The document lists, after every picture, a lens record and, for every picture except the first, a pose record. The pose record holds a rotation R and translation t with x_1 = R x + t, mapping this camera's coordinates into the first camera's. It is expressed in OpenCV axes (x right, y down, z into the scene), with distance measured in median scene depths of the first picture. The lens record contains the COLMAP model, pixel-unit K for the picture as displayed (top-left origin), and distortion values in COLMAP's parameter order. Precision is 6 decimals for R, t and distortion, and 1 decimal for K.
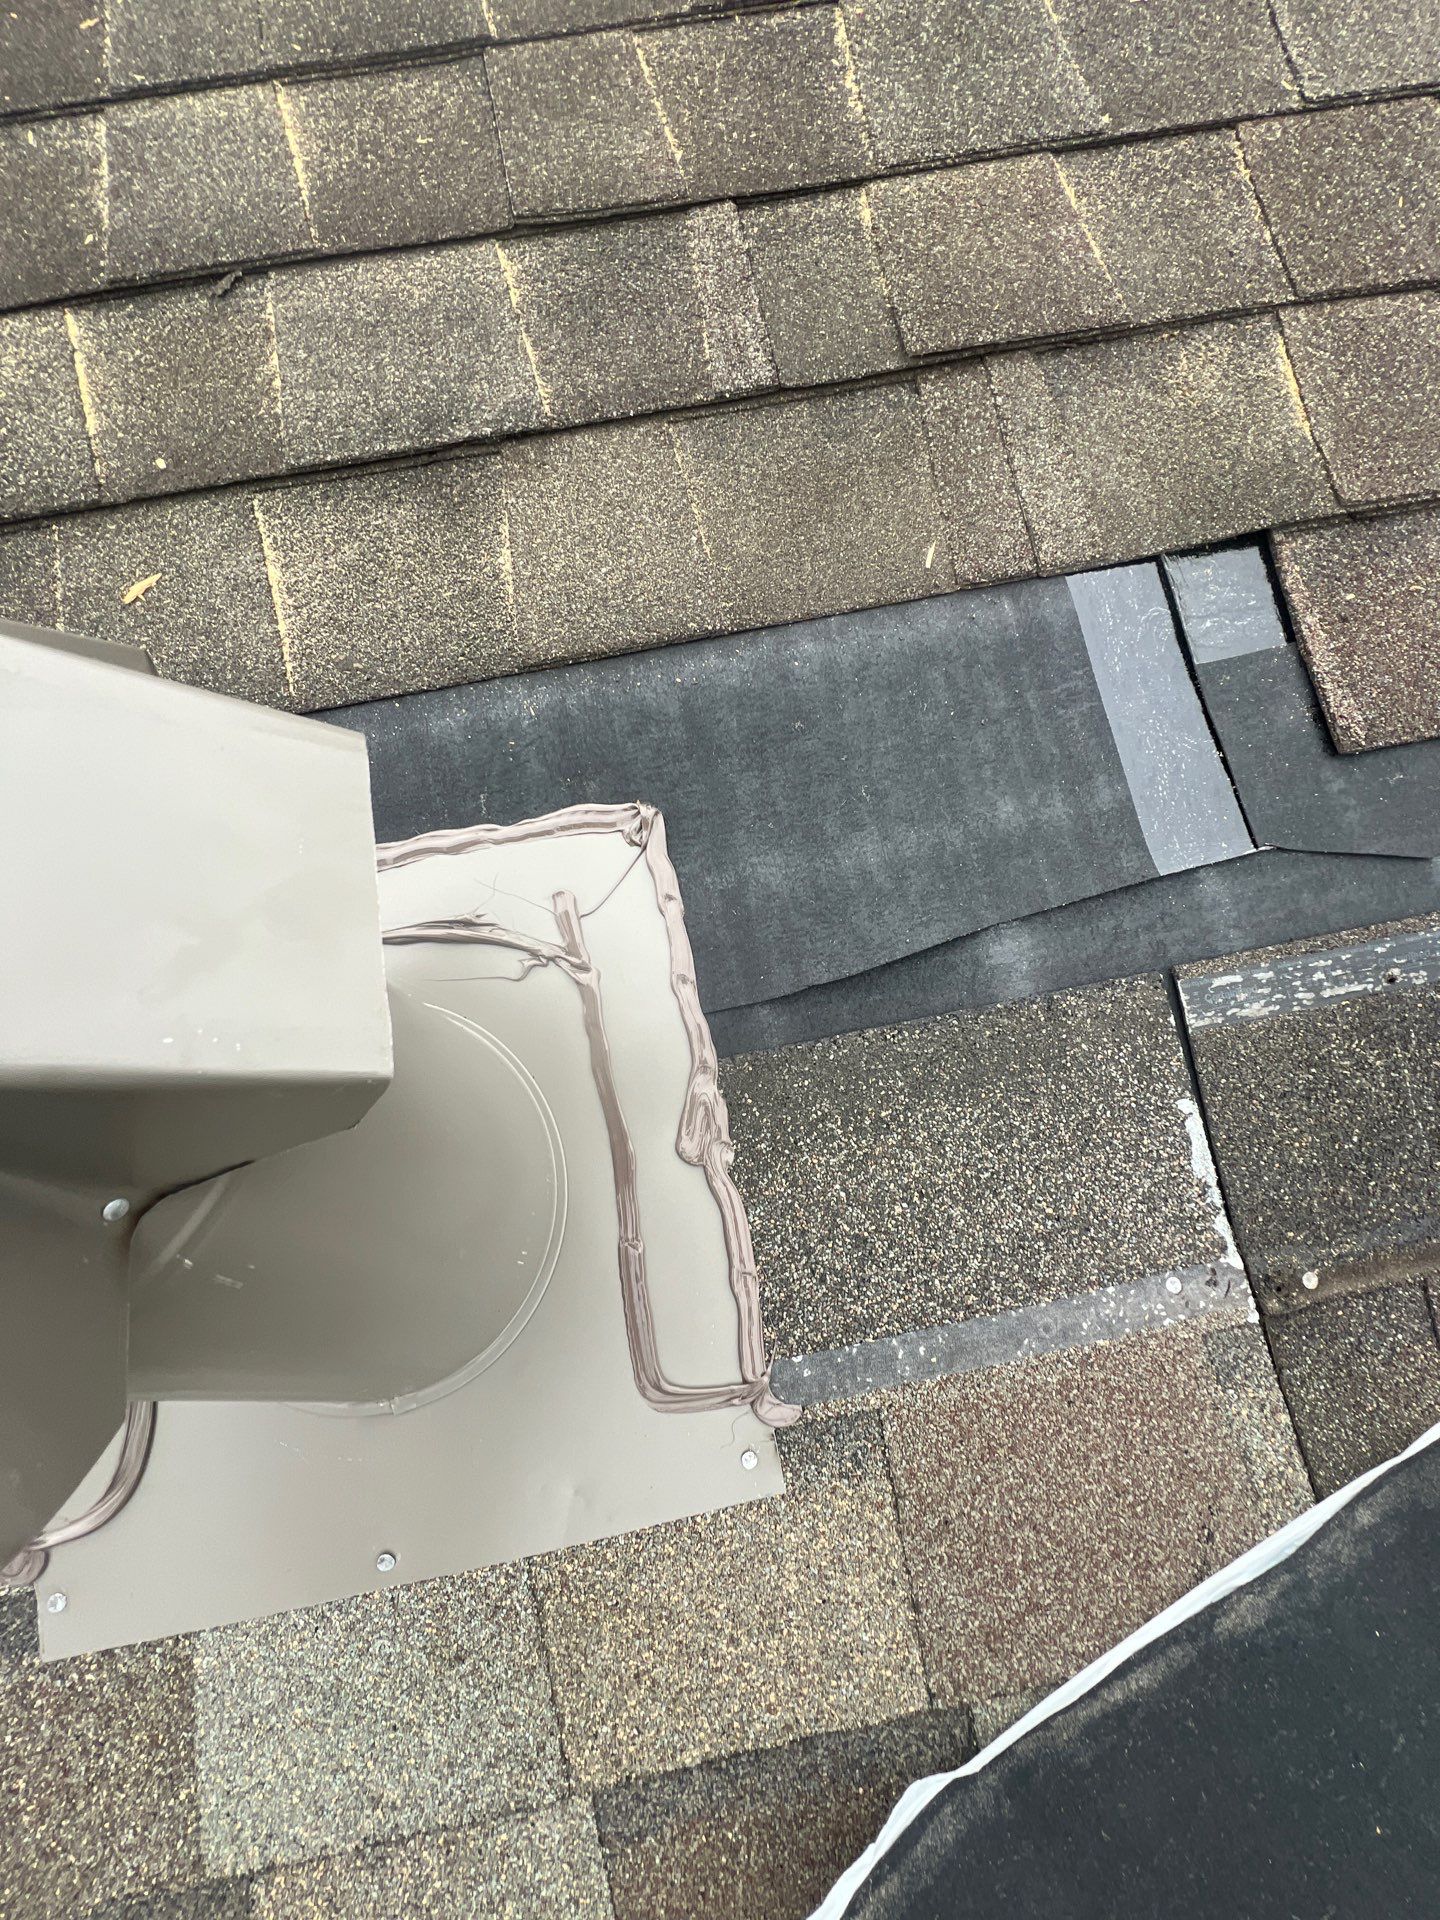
lens RADIAL K [[777.6, 0, 720.6], [0, 777.6, 950.5], [0, 0, 1]] dist [-0.001997, -0.000030]
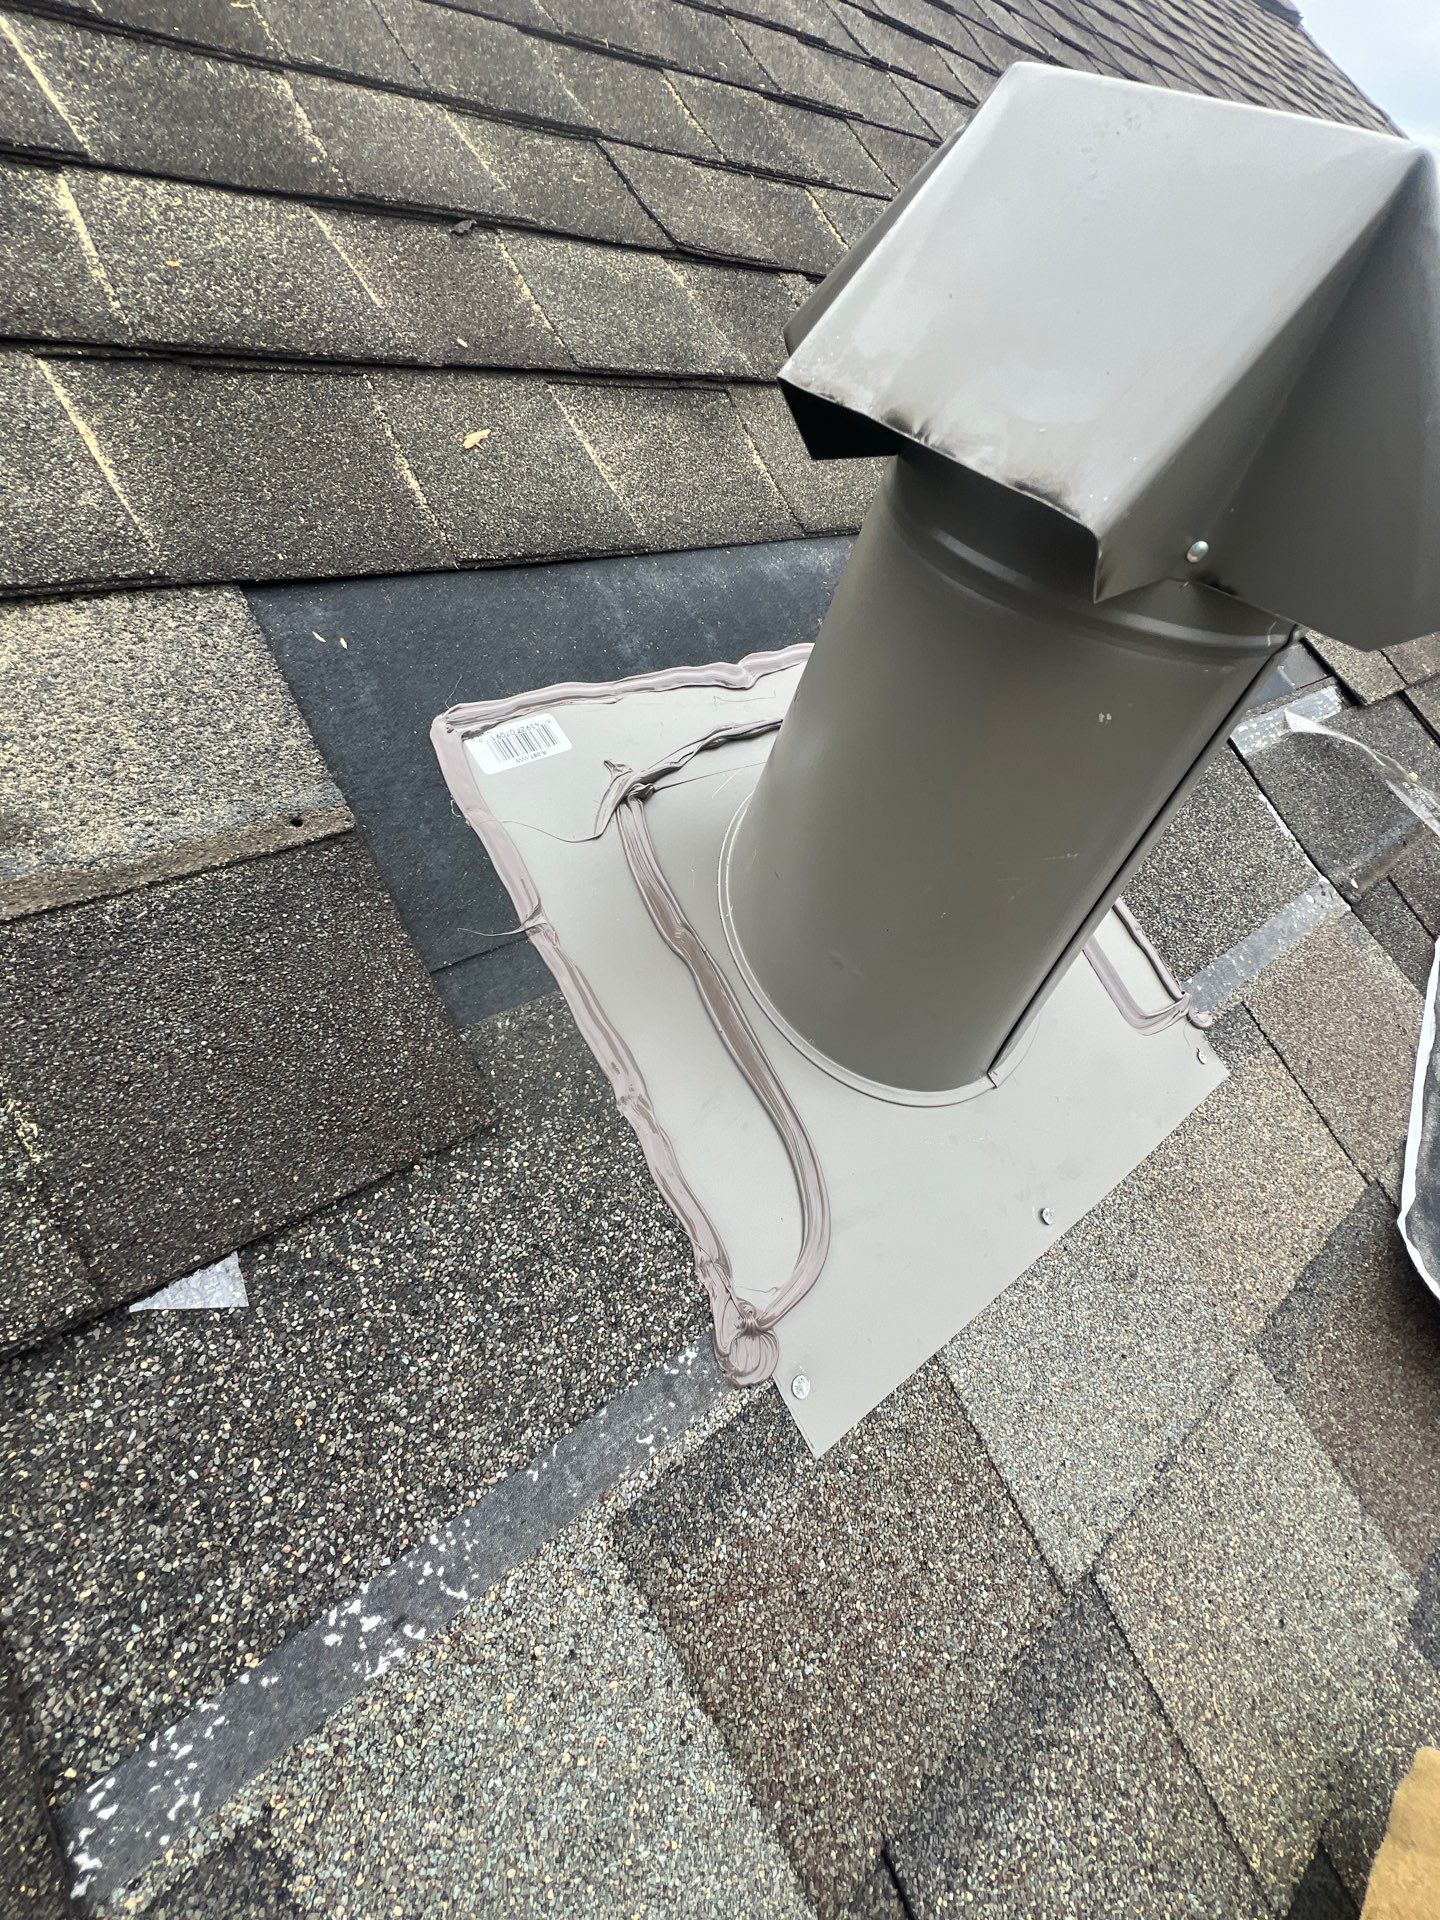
lens RADIAL K [[777.6, 0, 720.6], [0, 777.6, 950.5], [0, 0, 1]] dist [-0.001997, -0.000030]
pose [[0.874293, -0.167977, 0.455408, -1.249444], [0.263488, 0.952189, -0.154629, 0.500362], [-0.407660, 0.255186, 0.876752, 0.173231]]
